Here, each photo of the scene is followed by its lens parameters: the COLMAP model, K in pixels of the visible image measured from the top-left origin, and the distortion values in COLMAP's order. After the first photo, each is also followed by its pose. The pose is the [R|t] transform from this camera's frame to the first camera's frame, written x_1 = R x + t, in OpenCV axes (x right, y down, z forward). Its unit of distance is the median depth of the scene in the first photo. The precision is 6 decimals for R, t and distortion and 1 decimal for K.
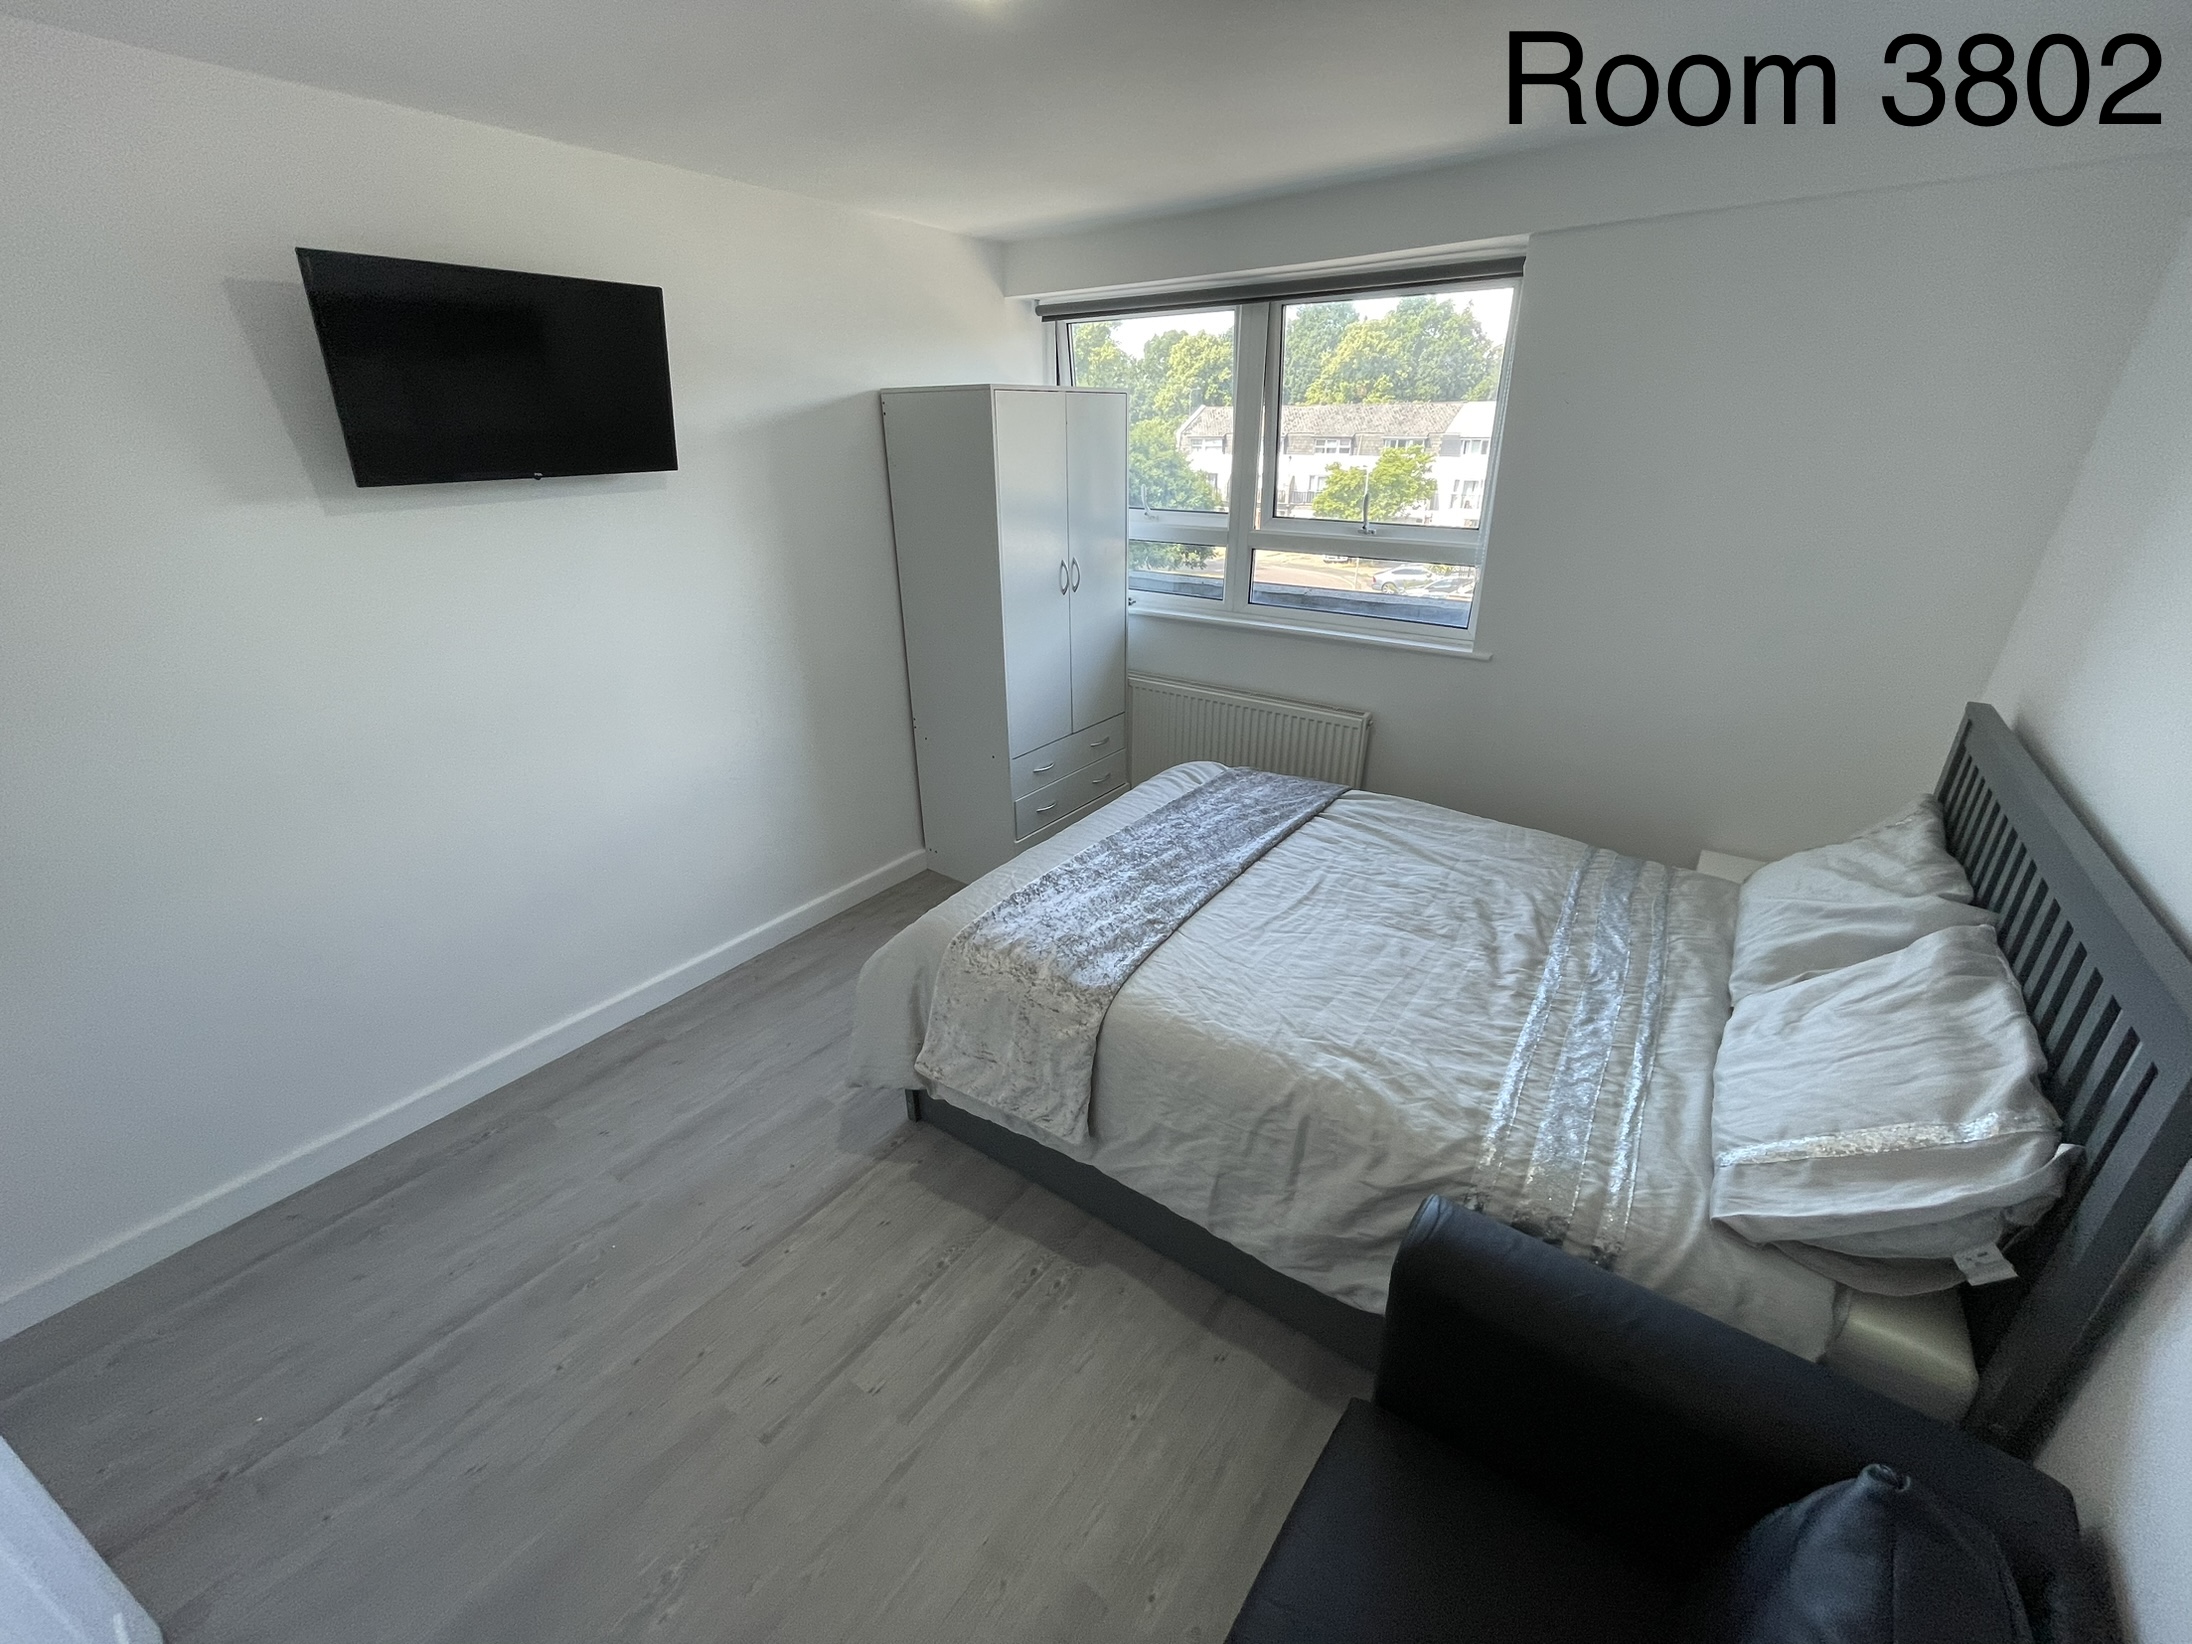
lens RADIAL K [[890.8, 0, 1094.0], [0, 890.8, 821.9], [0, 0, 1]] dist [0.001312, -0.000006]
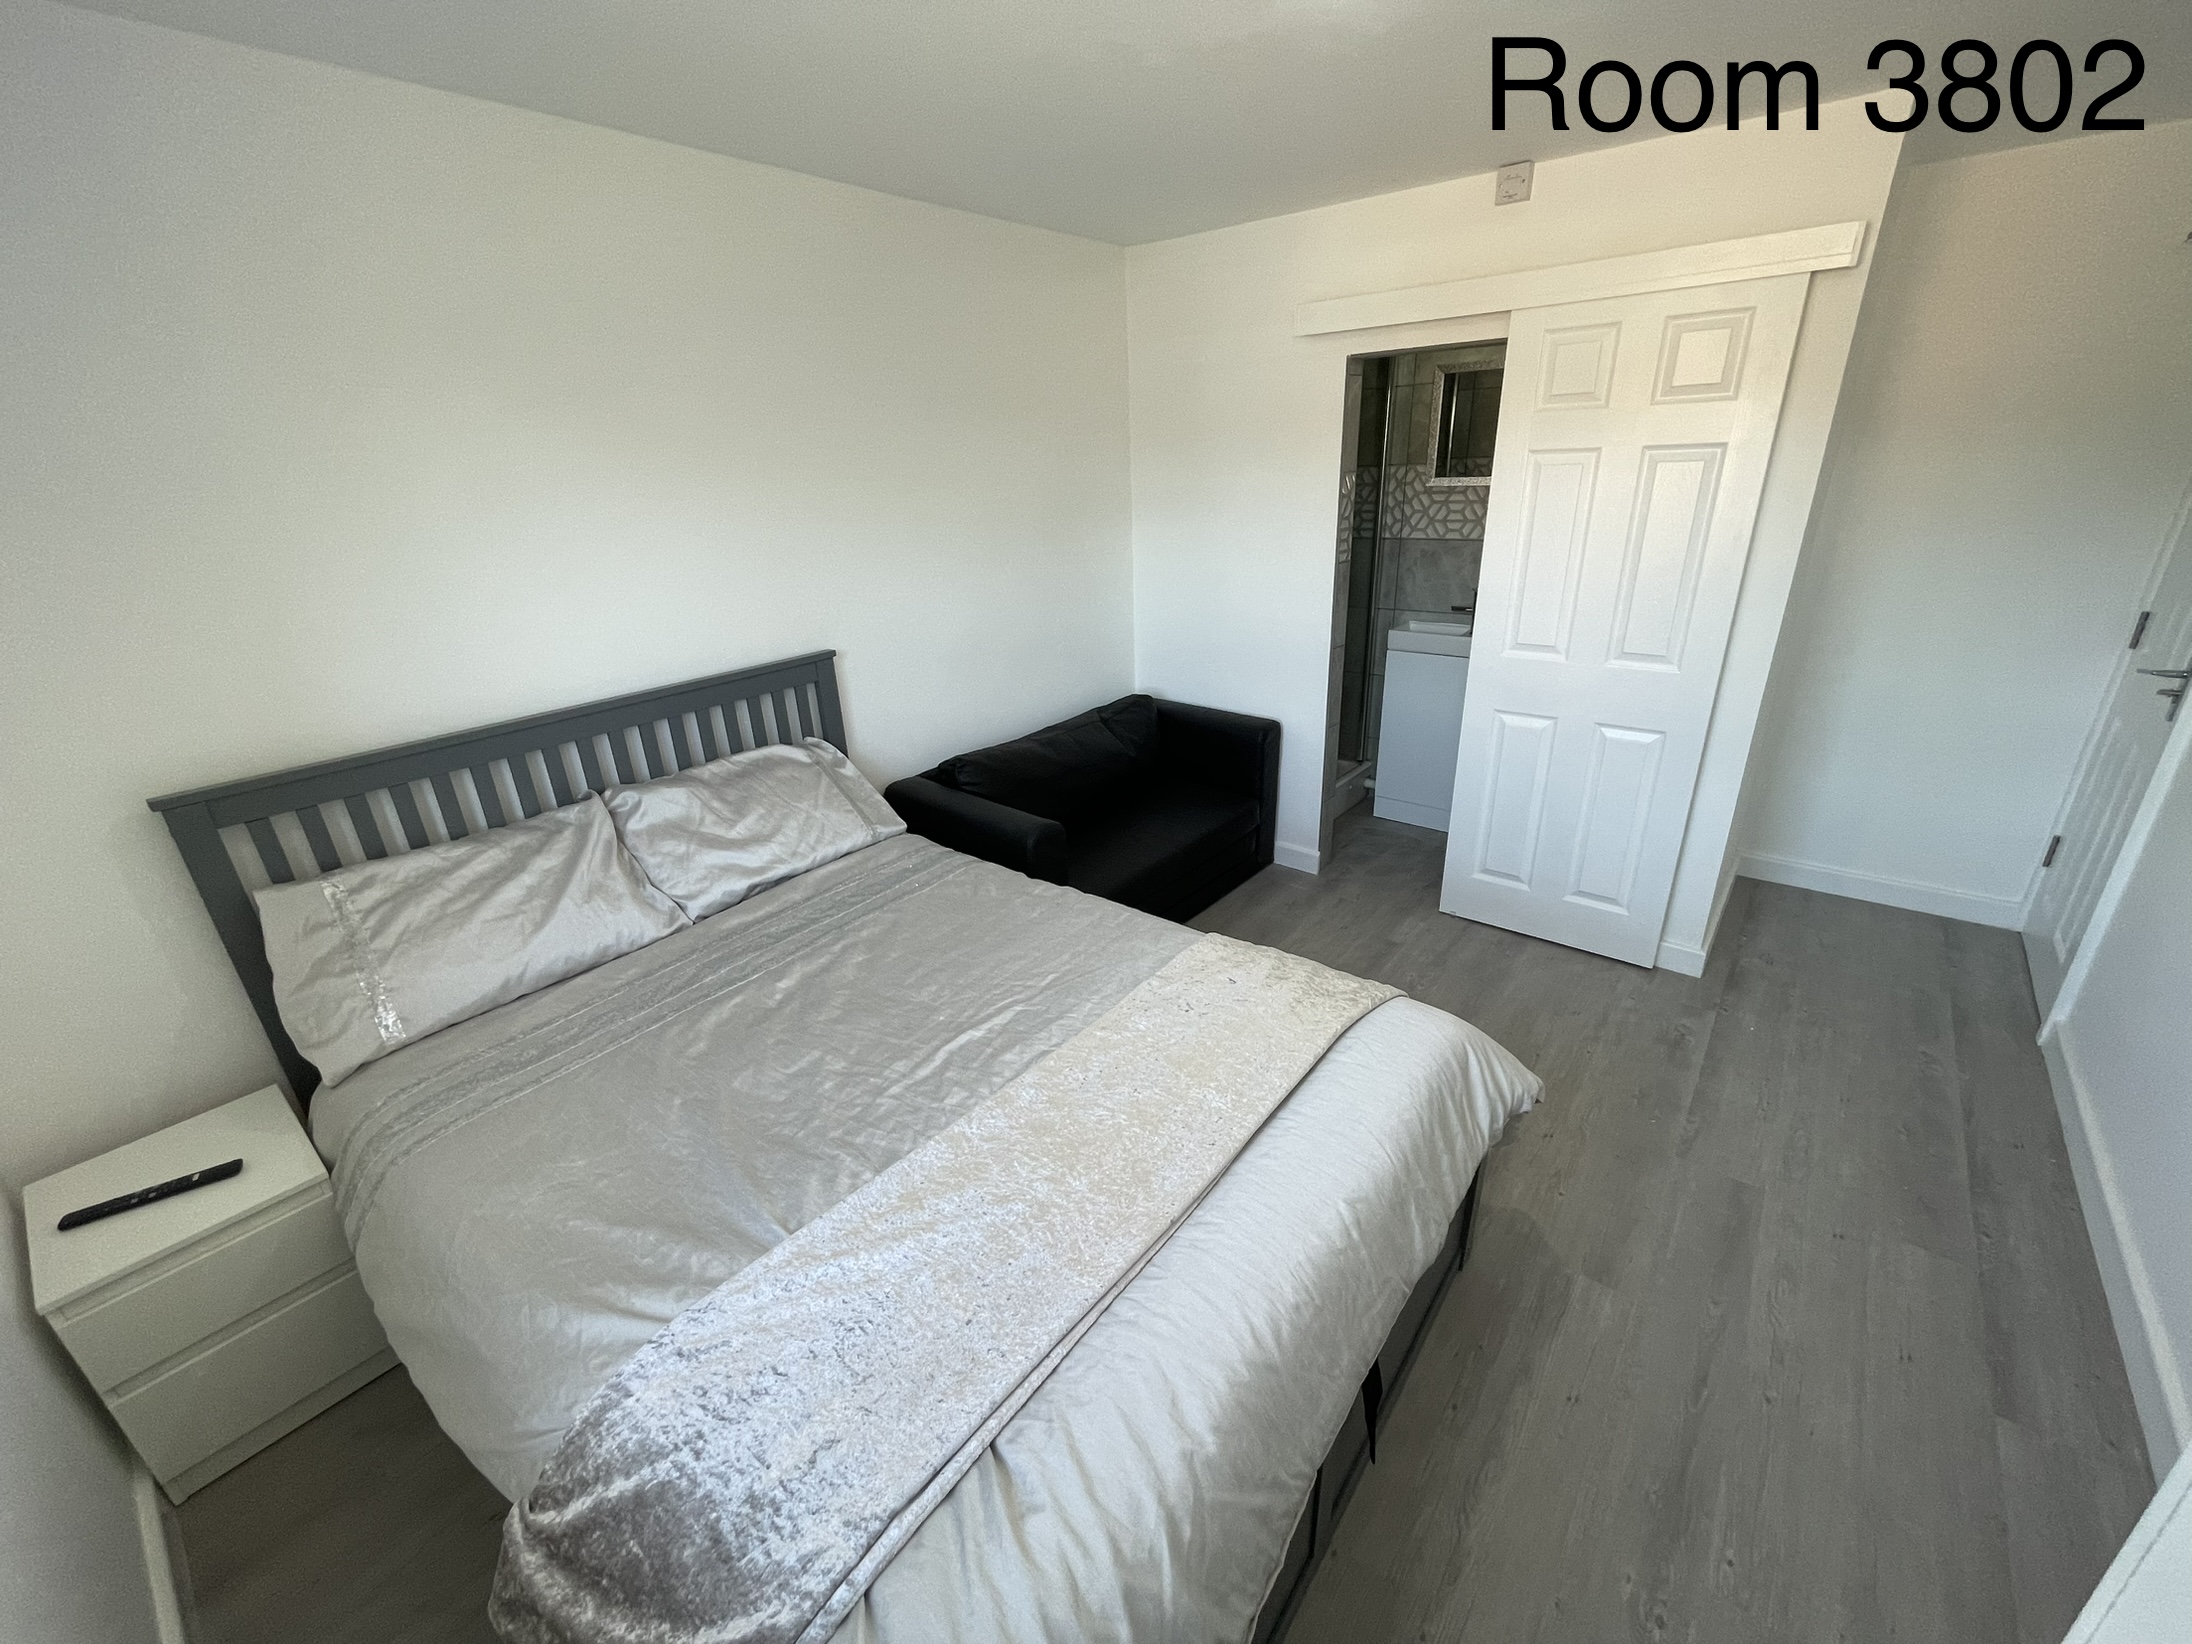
lens RADIAL K [[890.8, 0, 1094.0], [0, 890.8, 821.9], [0, 0, 1]] dist [0.001312, -0.000006]
pose [[-0.997478, 0.024157, 0.066736, 0.076591], [0.064920, 0.690548, 0.720367, -0.605510], [-0.028682, 0.722883, -0.690375, 1.442973]]
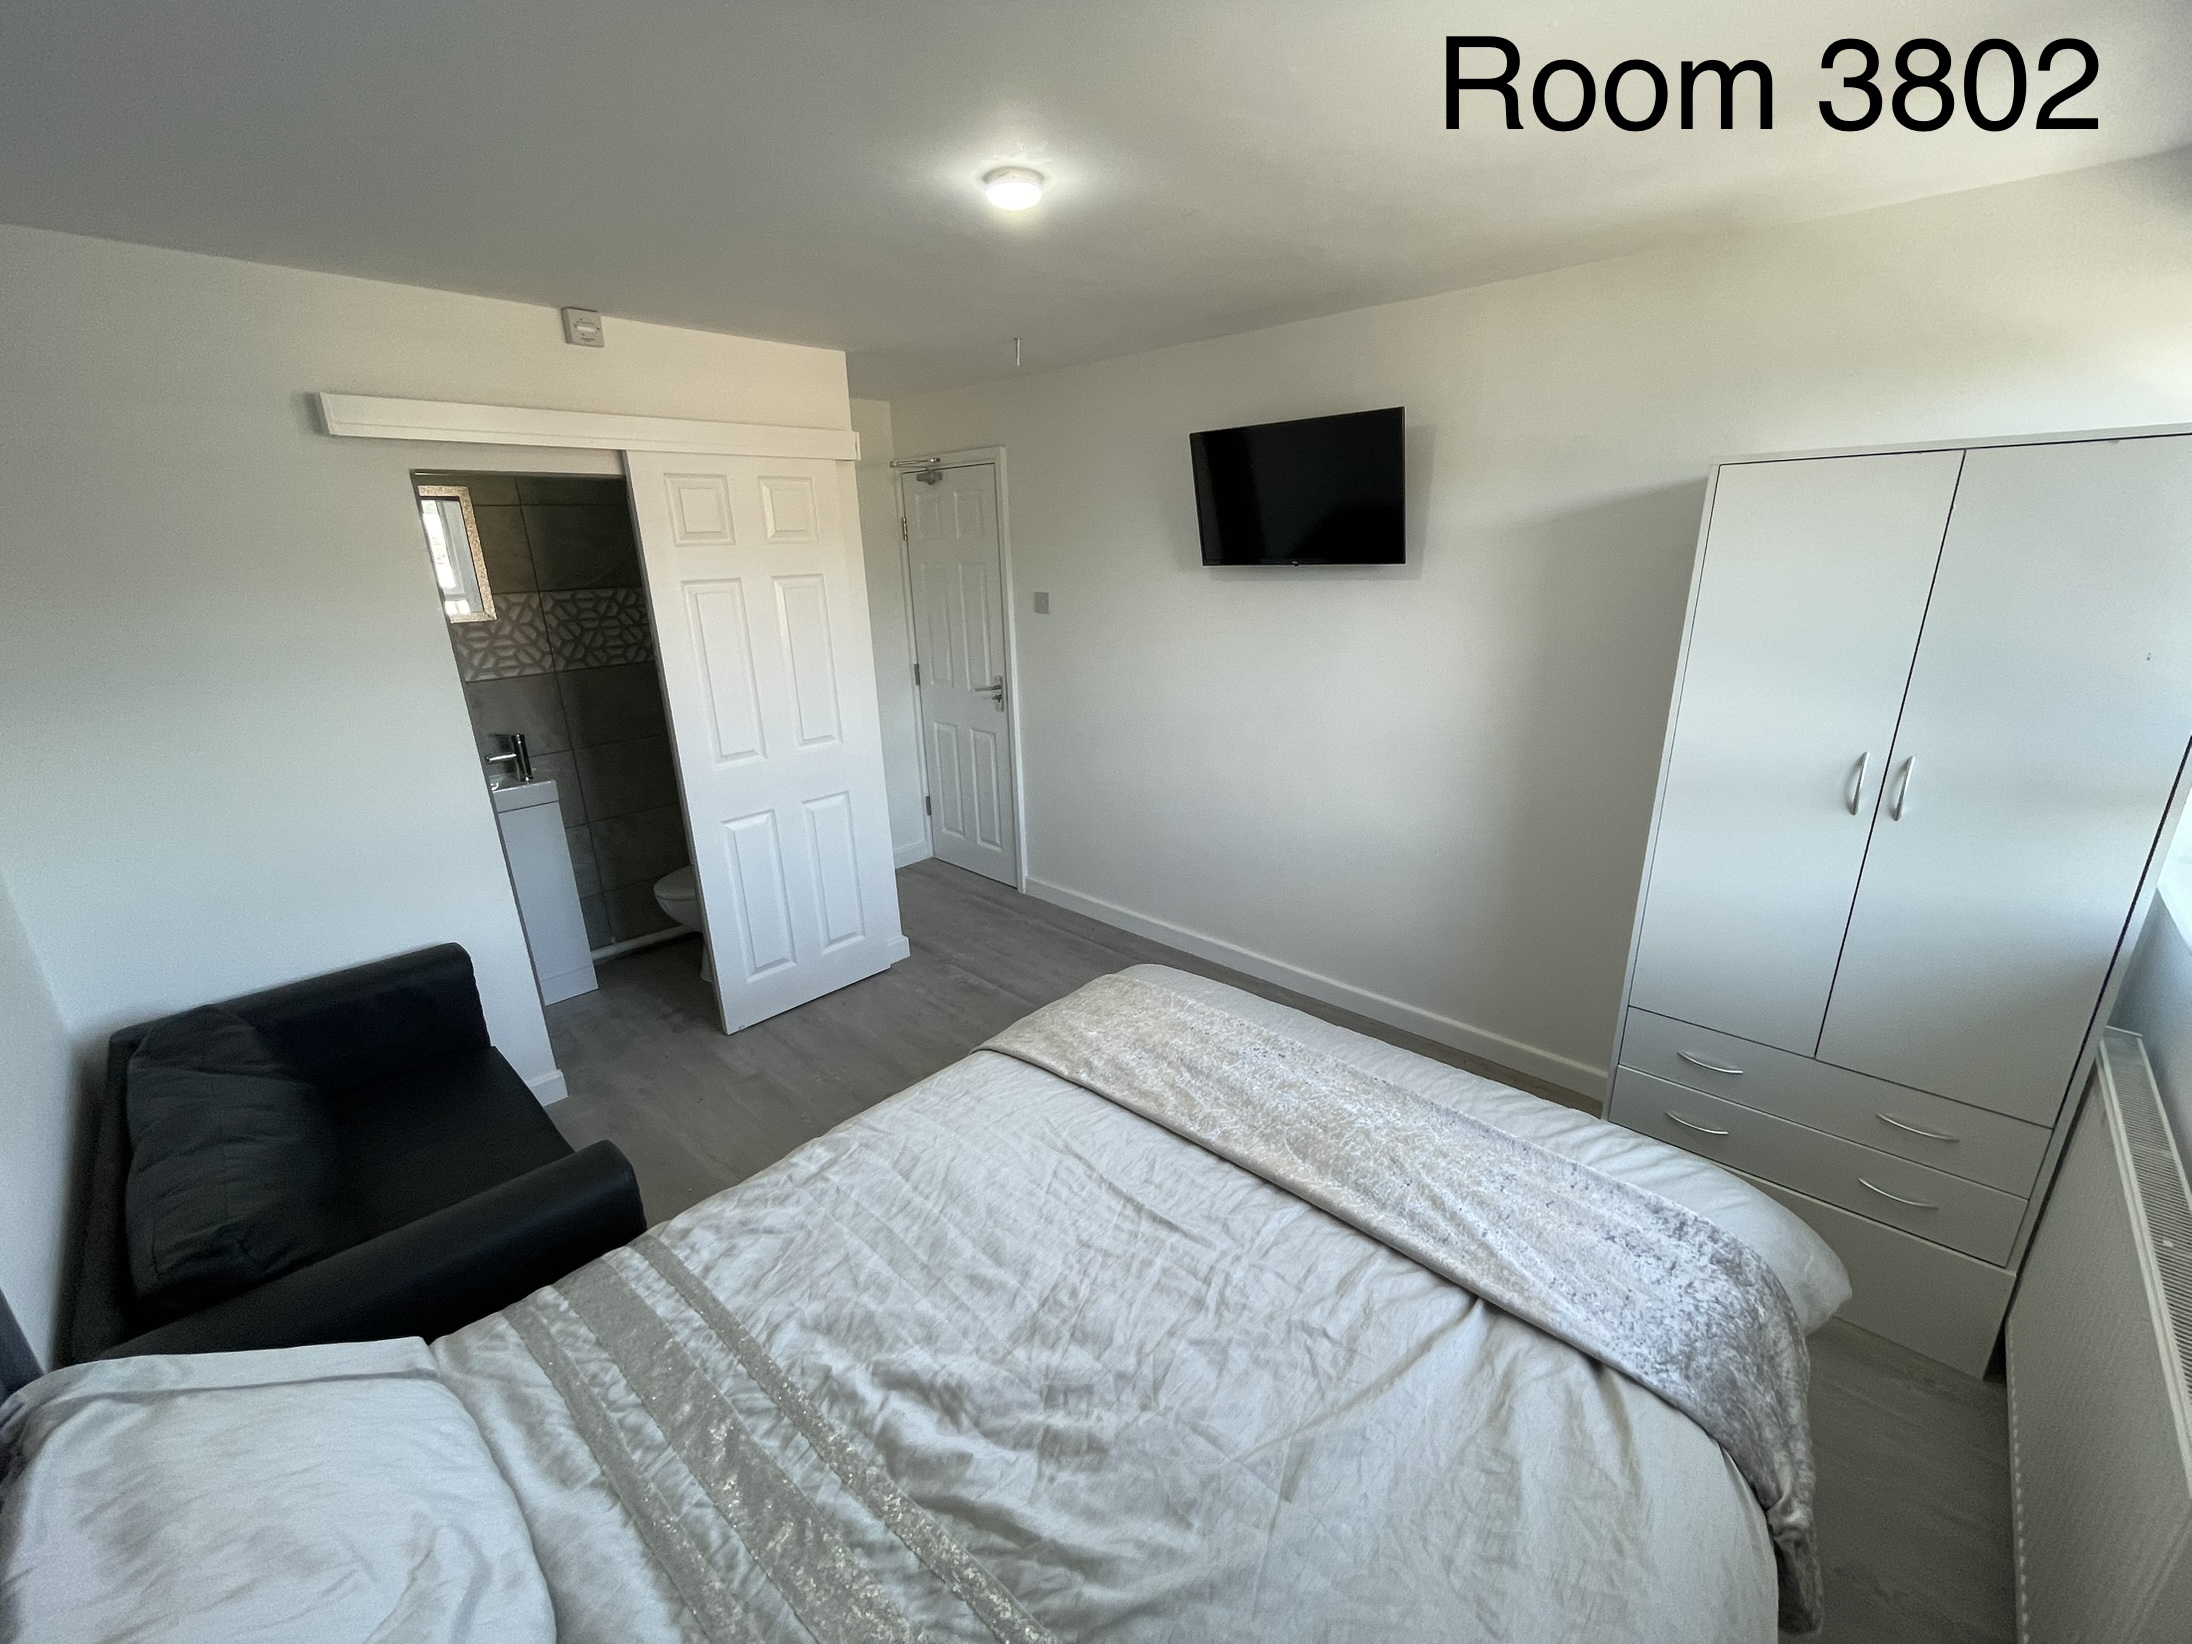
lens RADIAL K [[890.8, 0, 1094.0], [0, 890.8, 821.9], [0, 0, 1]] dist [0.001312, -0.000006]
pose [[-0.122425, 0.315568, -0.940972, 0.813788], [-0.378775, 0.861485, 0.338191, -0.396683], [0.917356, 0.397820, 0.014062, 0.869573]]
